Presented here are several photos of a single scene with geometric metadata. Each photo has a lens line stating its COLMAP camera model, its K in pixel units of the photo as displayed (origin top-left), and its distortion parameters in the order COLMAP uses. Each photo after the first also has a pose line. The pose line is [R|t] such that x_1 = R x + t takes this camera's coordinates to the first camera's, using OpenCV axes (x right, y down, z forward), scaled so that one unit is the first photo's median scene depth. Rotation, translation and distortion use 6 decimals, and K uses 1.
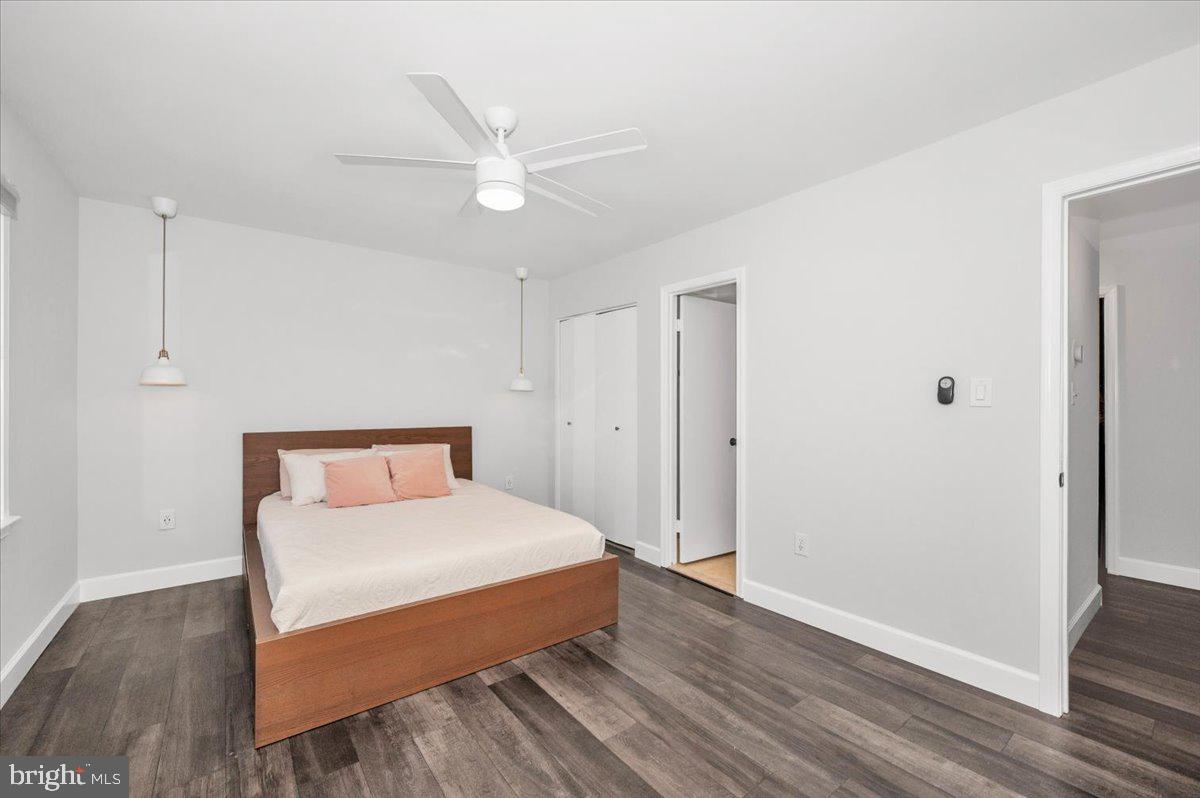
lens RADIAL K [[482.7, 0, 589.4], [0, 482.7, 402.3], [0, 0, 1]] dist [0.000538, -0.000074]
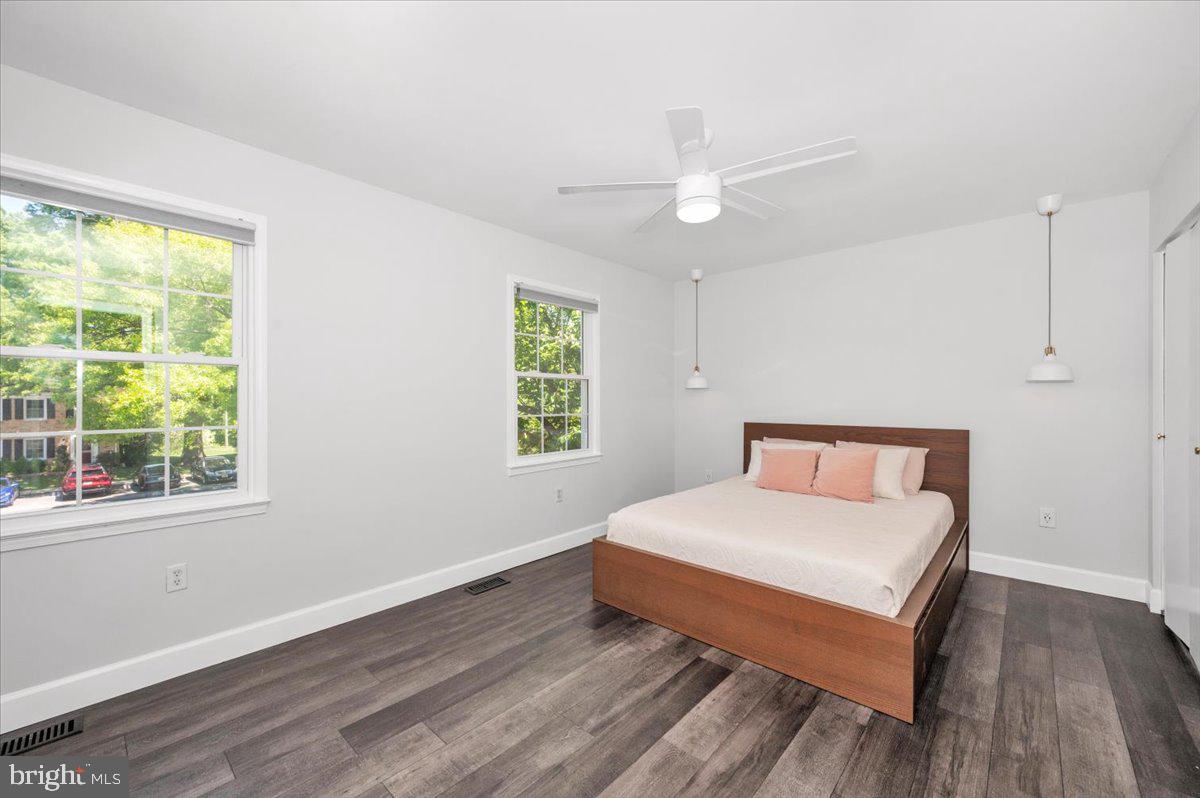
lens RADIAL K [[473.4, 0, 602.9], [0, 473.4, 399.6], [0, 0, 1]] dist [-0.001385, 0.000074]
pose [[0.190731, -0.001672, -0.981641, 0.816375], [0.002519, 0.999996, -0.001214, 0.001185], [0.981639, -0.002241, 0.190734, 0.584928]]
